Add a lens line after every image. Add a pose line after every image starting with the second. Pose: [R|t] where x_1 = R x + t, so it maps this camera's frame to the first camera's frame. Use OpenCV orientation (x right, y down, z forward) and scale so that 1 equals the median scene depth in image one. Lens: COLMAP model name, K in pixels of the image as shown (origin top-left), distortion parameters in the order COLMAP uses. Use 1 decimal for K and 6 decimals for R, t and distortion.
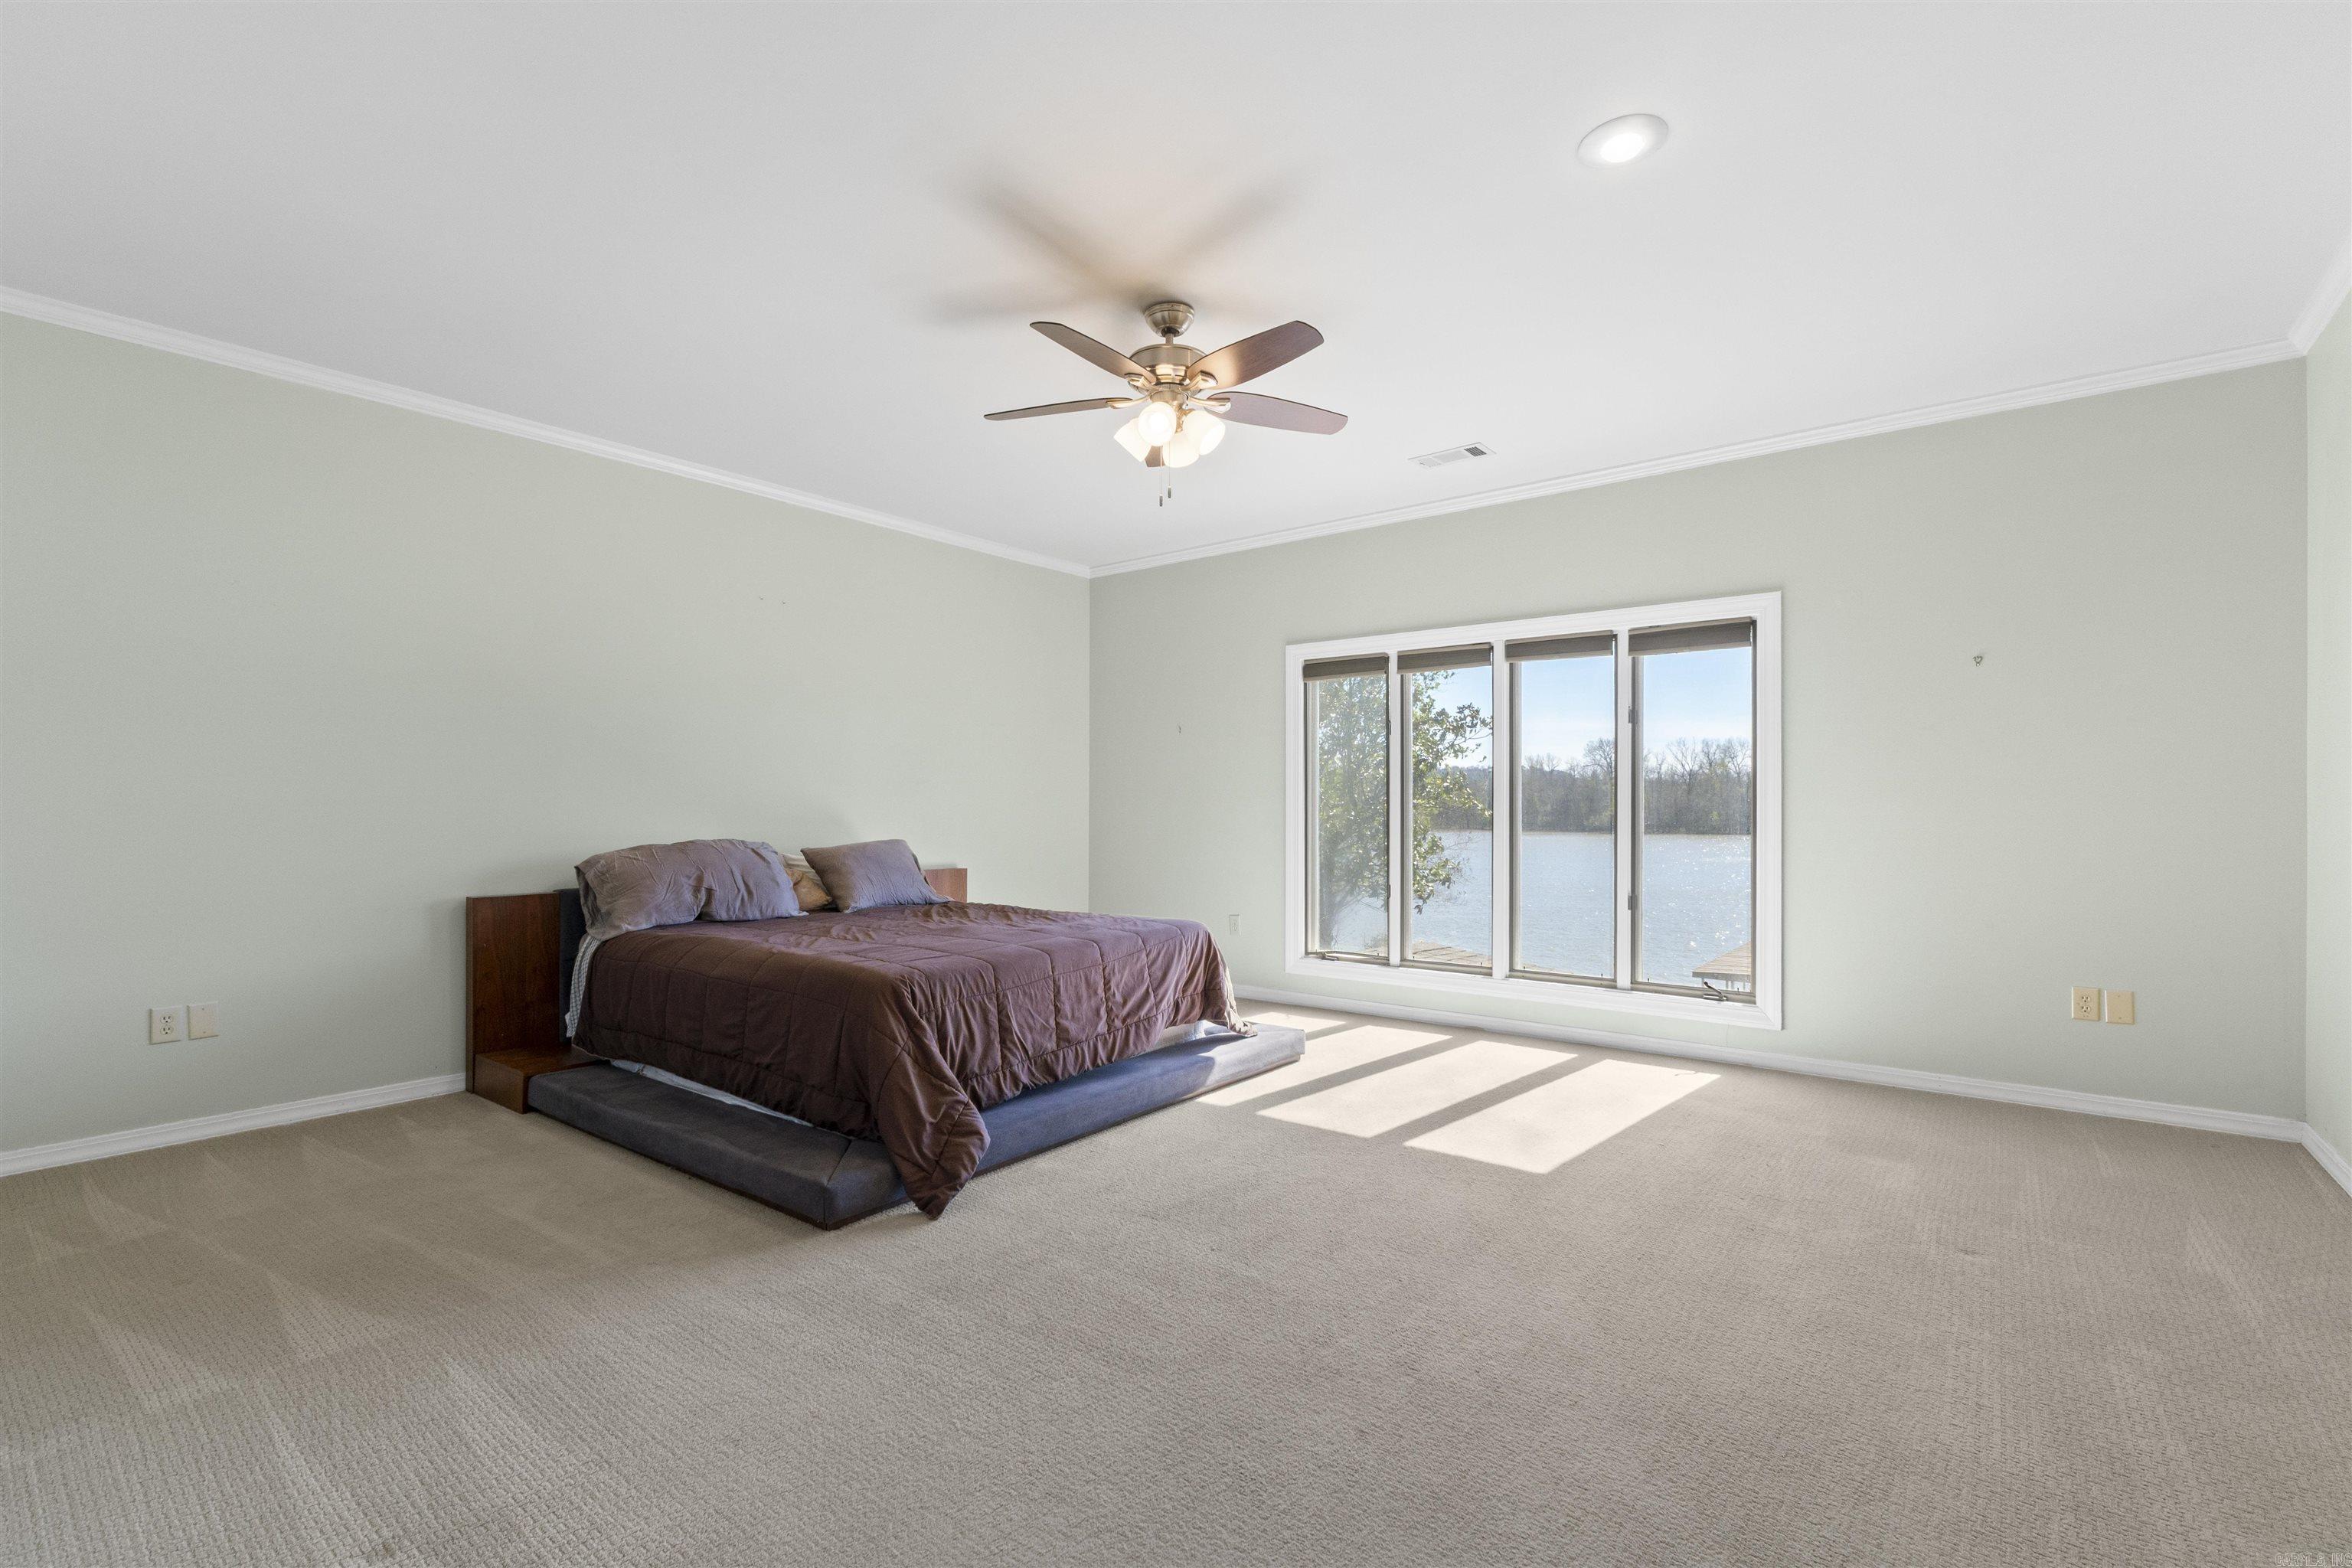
lens RADIAL K [[1039.0, 0, 1176.3], [0, 1039.0, 805.5], [0, 0, 1]] dist [0.000142, 0.000099]
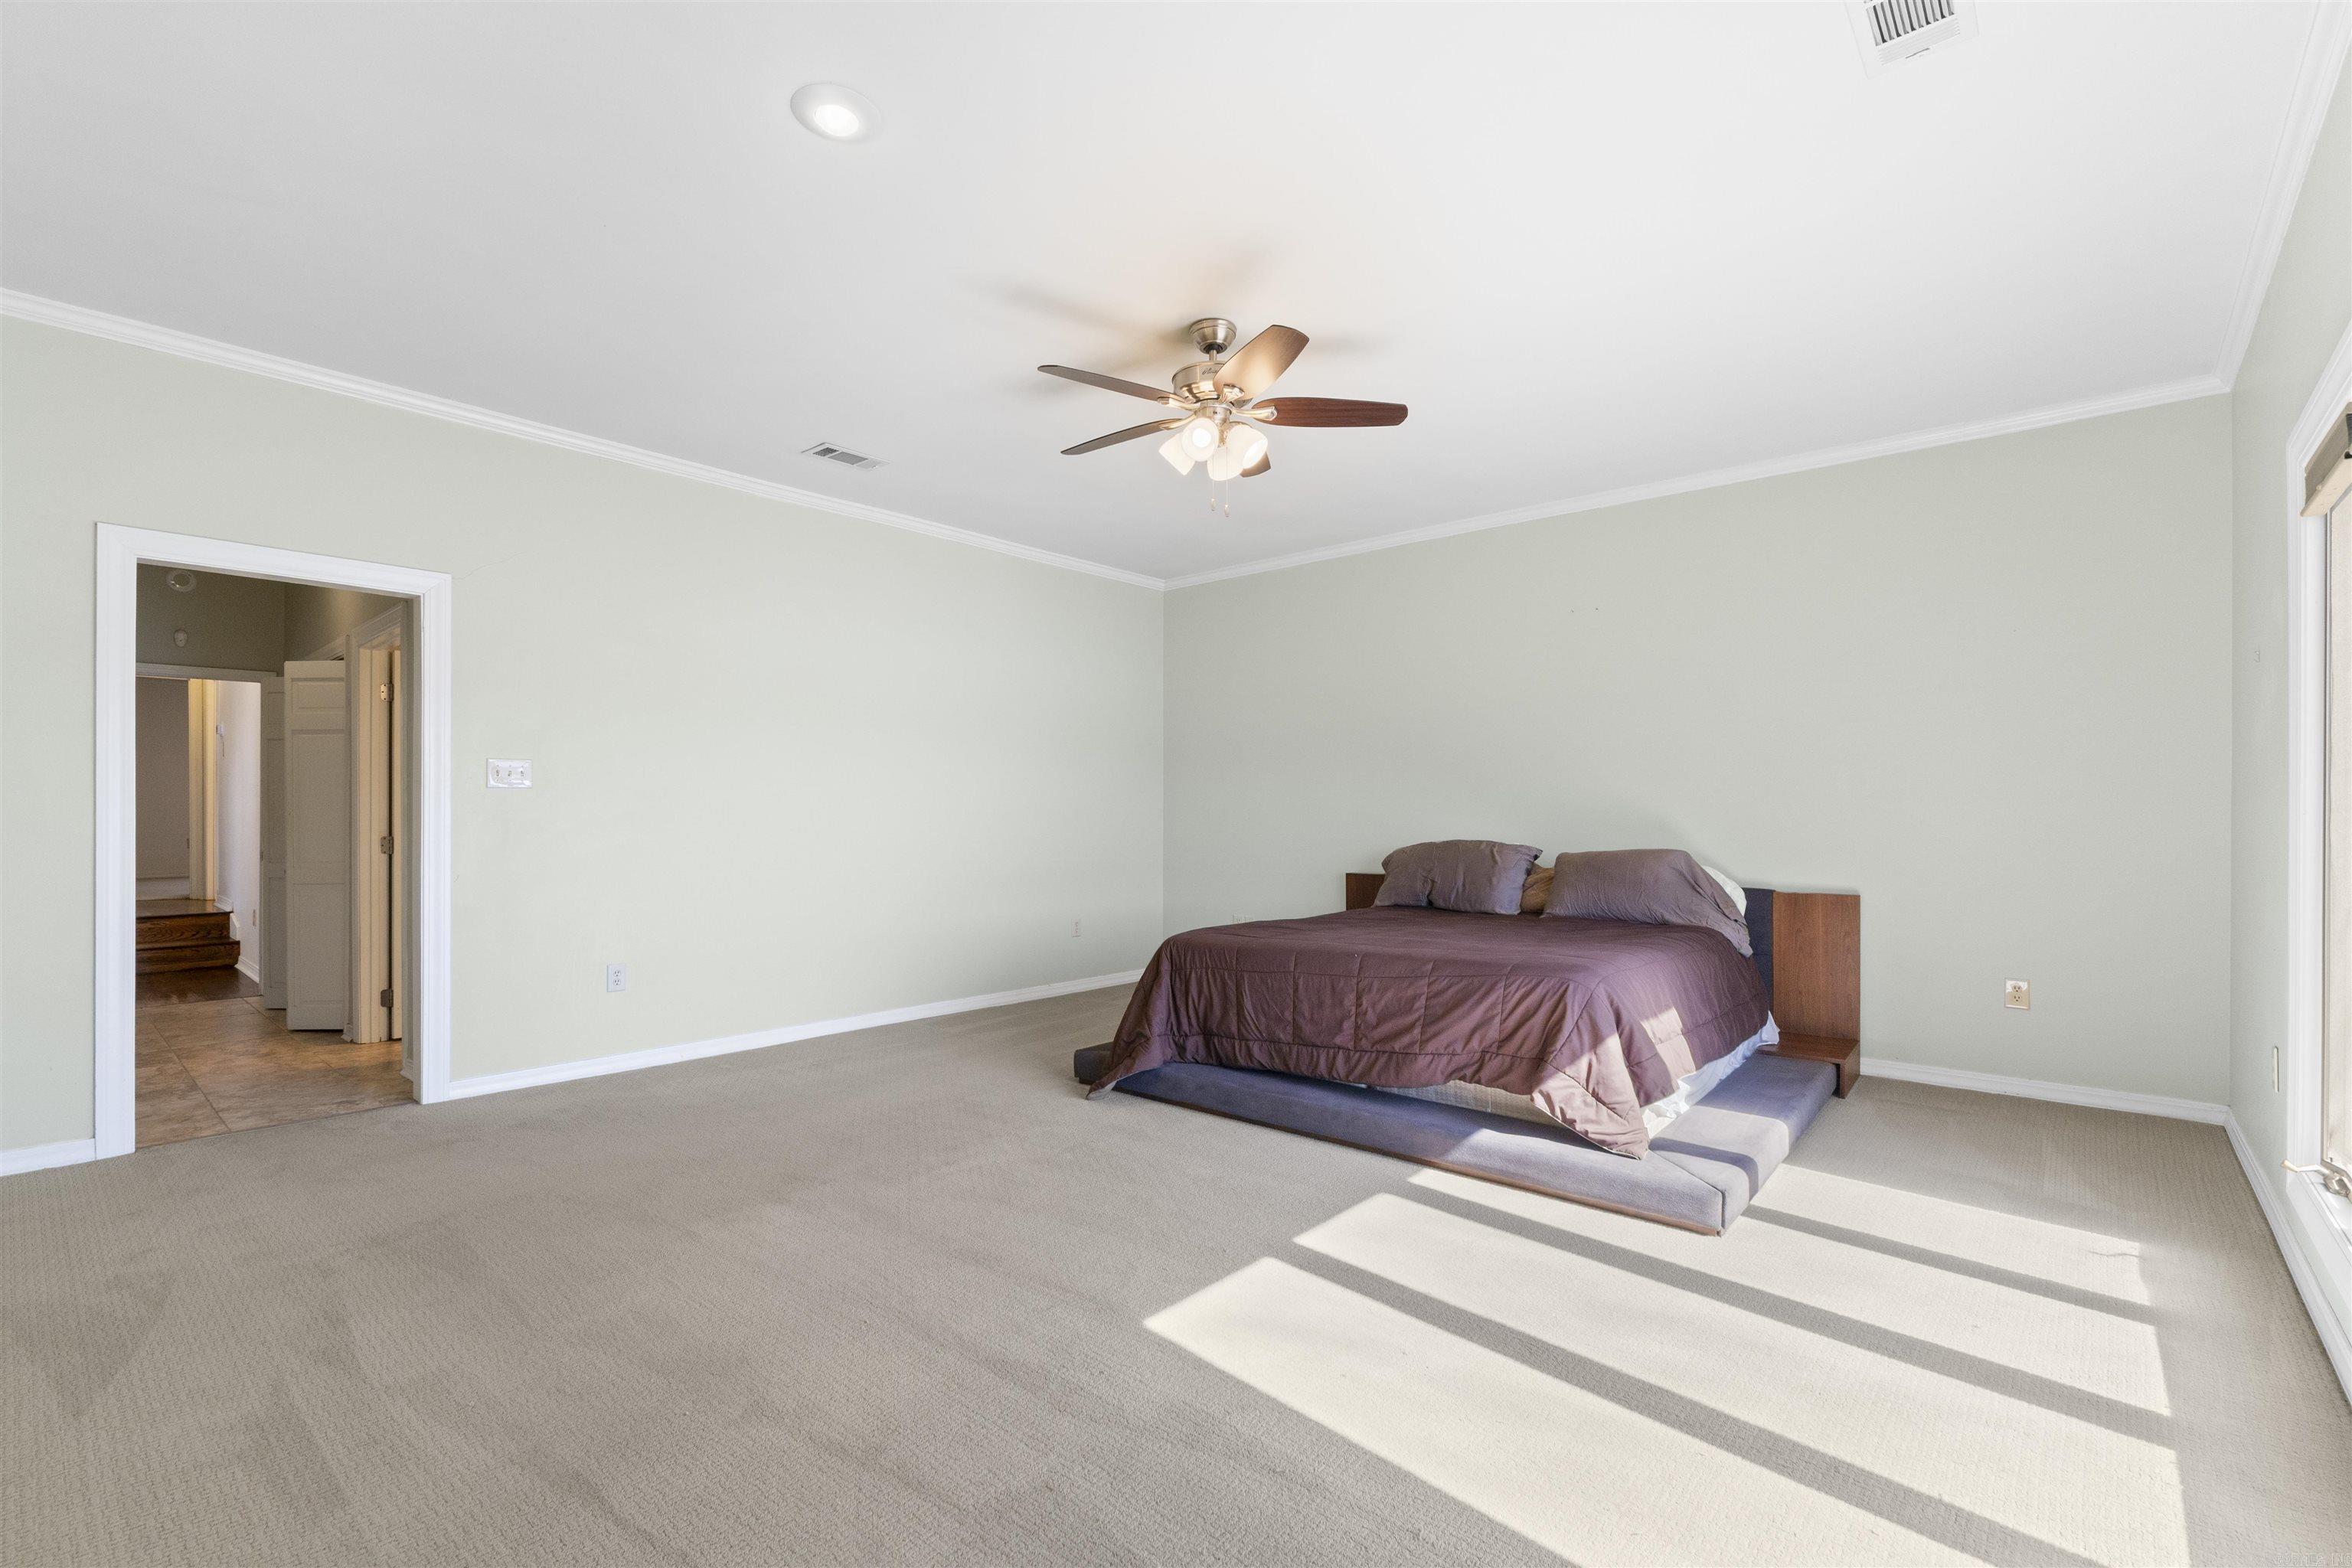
lens RADIAL K [[1054.0, 0, 1170.5], [0, 1054.0, 822.2], [0, 0, 1]] dist [-0.000752, -0.000295]
pose [[-0.057354, 0.002269, -0.998351, 0.917143], [0.001051, 0.999997, 0.002212, 0.011360], [0.998353, -0.000922, -0.057356, 0.914768]]
